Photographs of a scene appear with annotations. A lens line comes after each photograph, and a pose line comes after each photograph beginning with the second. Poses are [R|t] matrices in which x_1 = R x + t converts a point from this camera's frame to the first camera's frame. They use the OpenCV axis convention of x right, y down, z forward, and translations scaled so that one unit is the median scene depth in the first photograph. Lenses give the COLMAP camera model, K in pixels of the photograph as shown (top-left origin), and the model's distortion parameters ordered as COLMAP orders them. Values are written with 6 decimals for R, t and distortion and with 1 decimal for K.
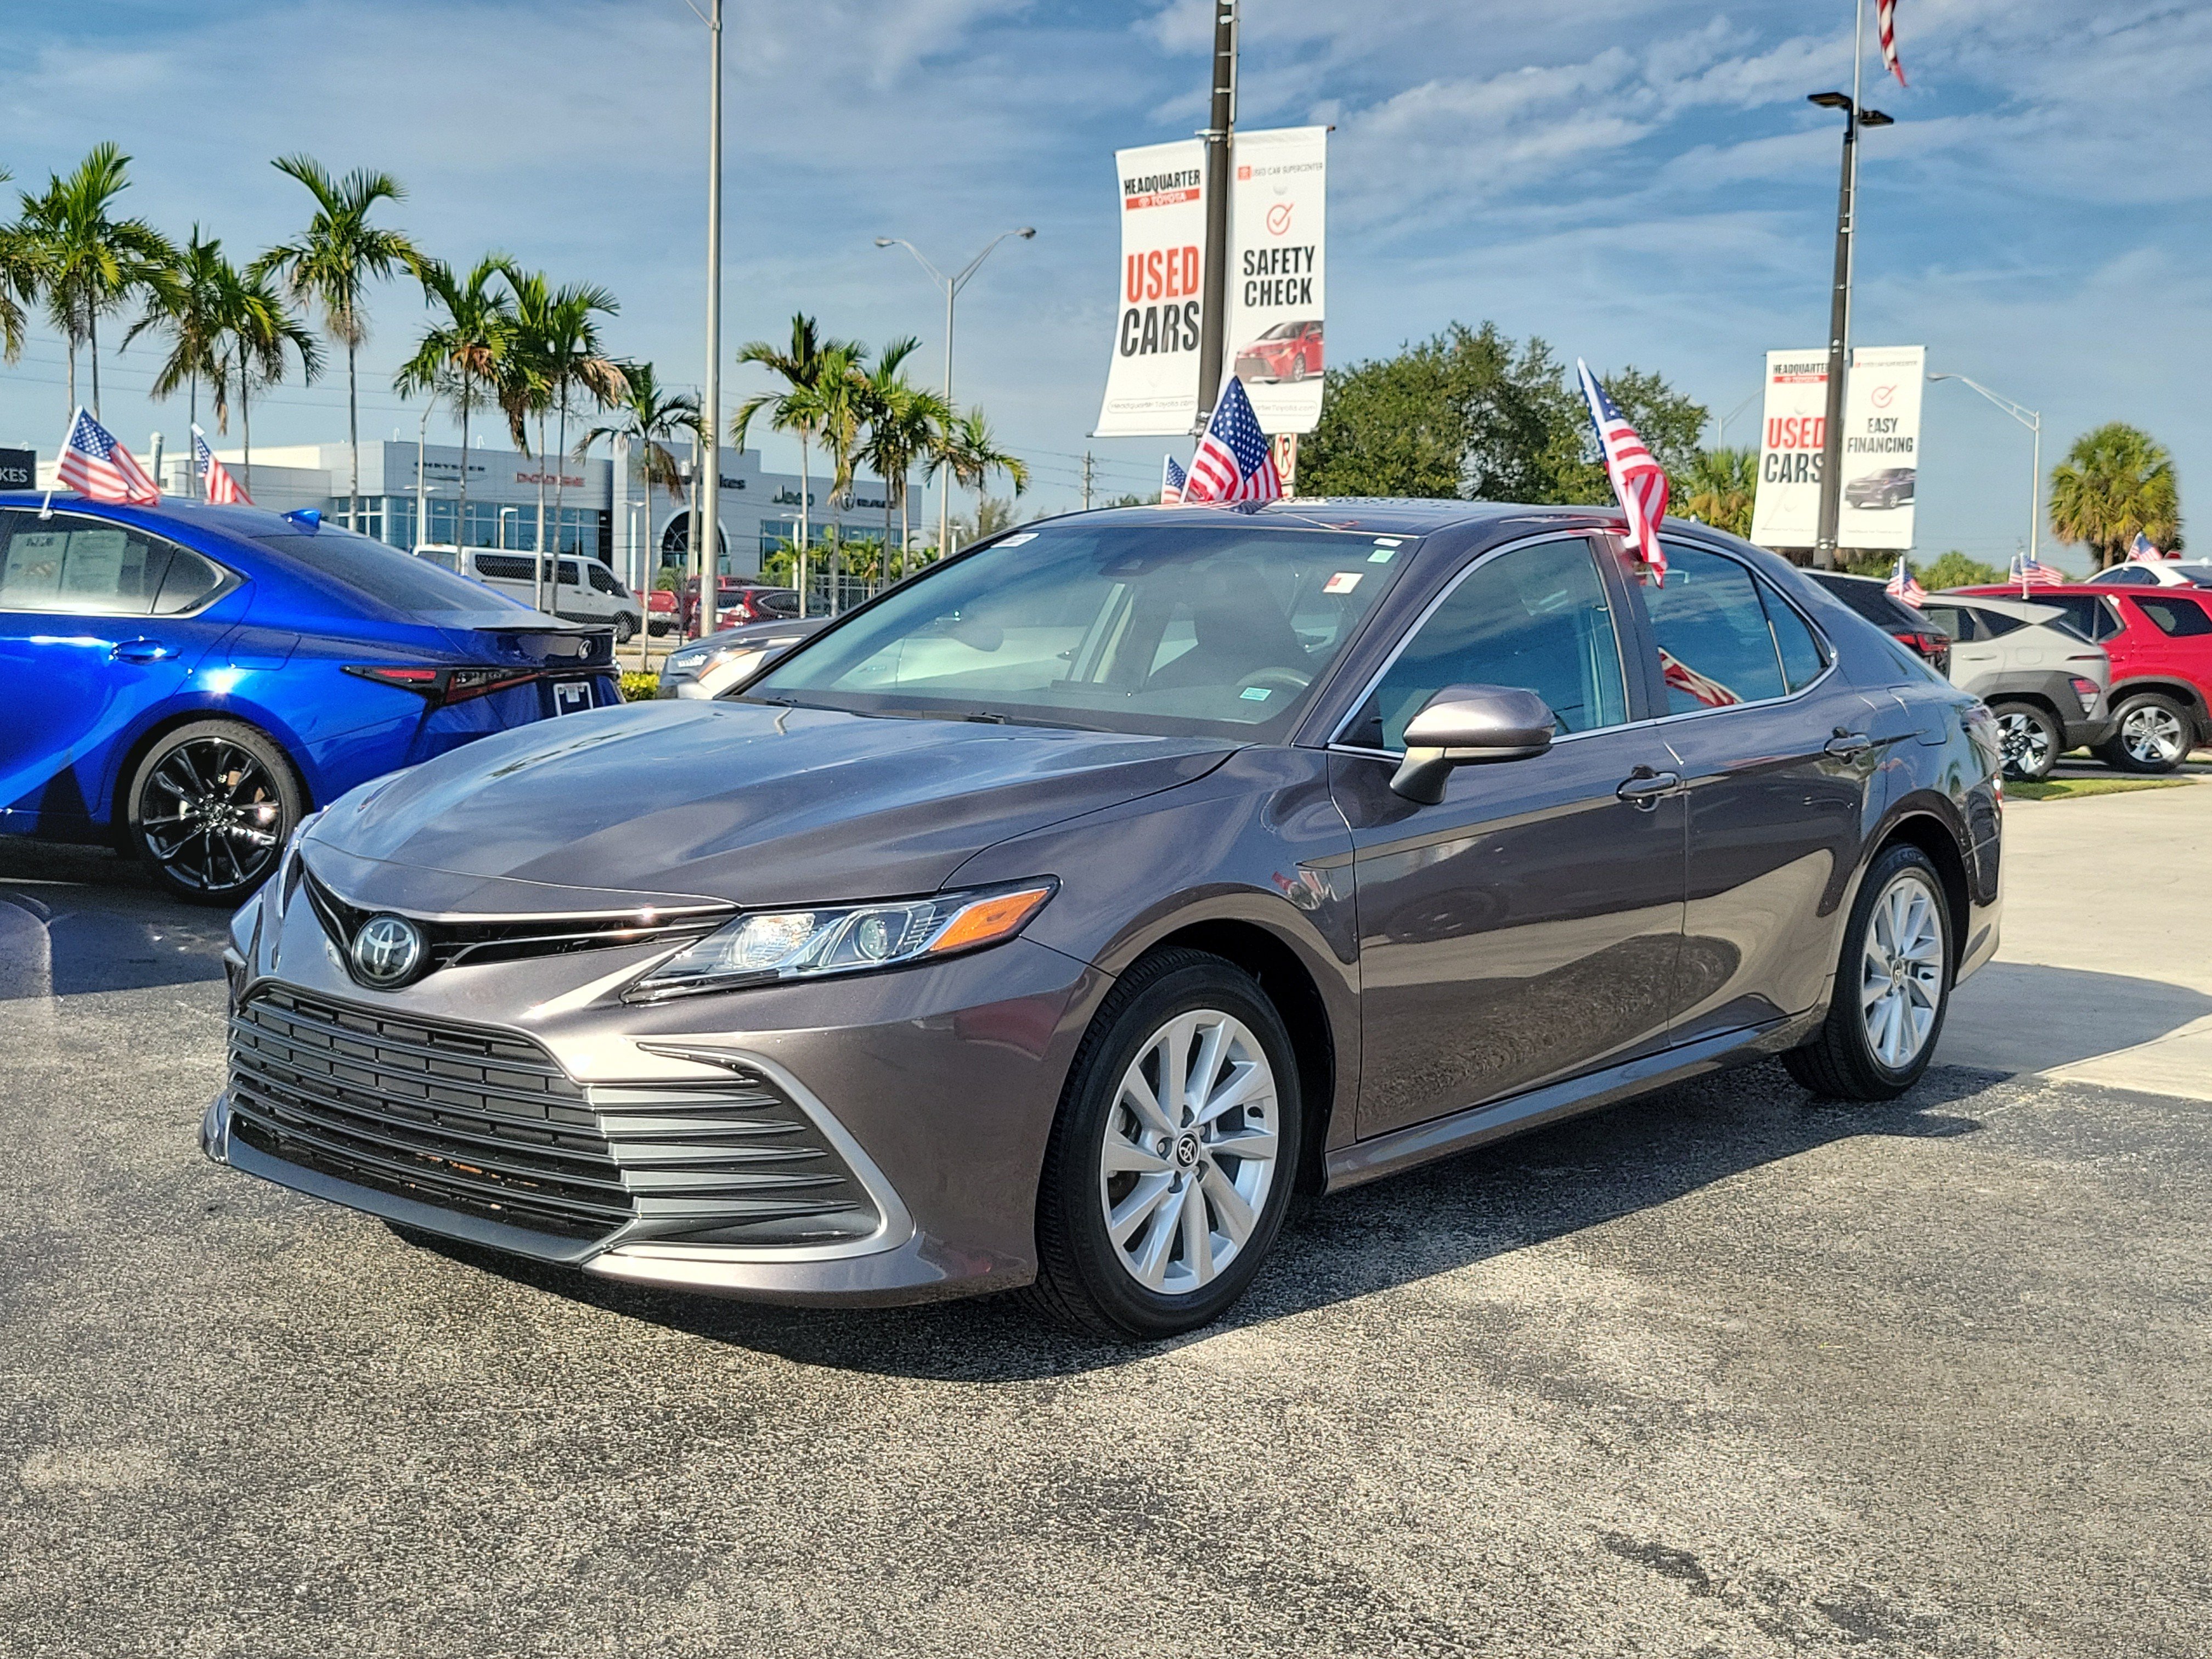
lens RADIAL K [[2738.2, 0, 1049.8], [0, 2738.2, 797.2], [0, 0, 1]] dist [0.053034, -0.021411]
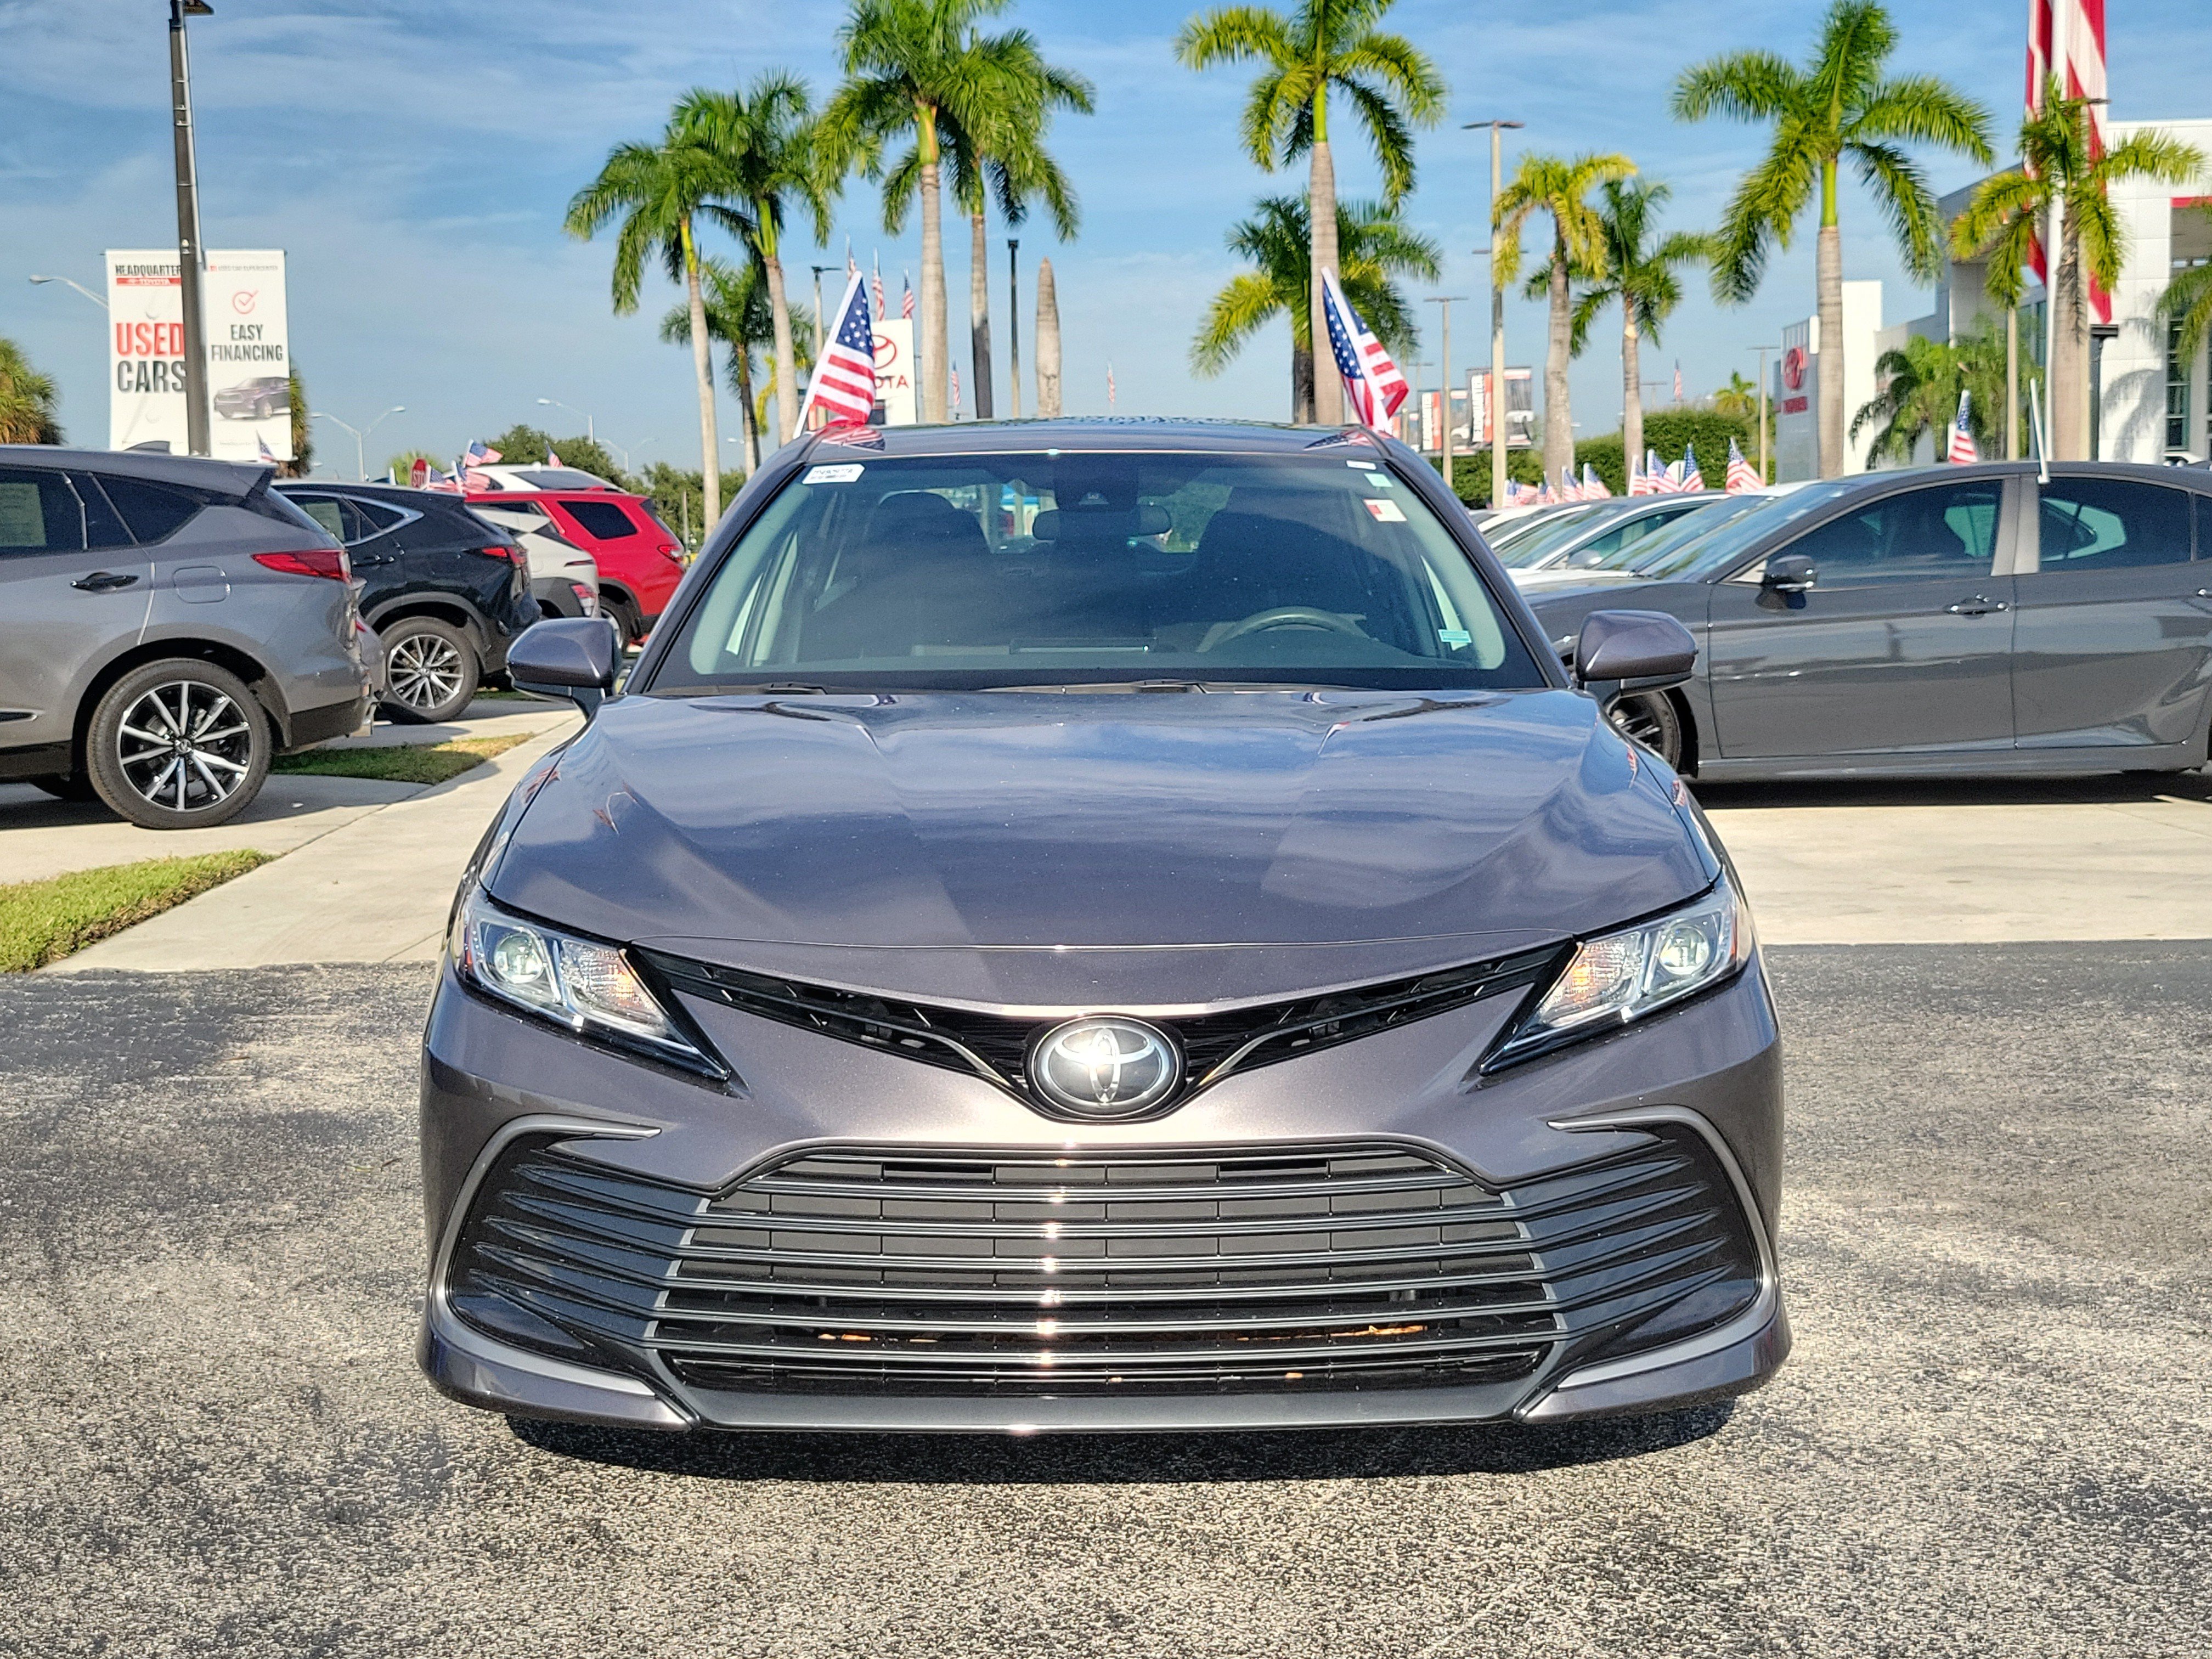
lens RADIAL K [[2730.2, 0, 1055.7], [0, 2730.2, 831.1], [0, 0, 1]] dist [0.048458, -0.005357]
pose [[0.745490, -0.115280, 0.656472, -0.478341], [0.085141, 0.993331, 0.077747, -0.041967], [-0.661056, -0.002067, 0.750333, 0.314762]]
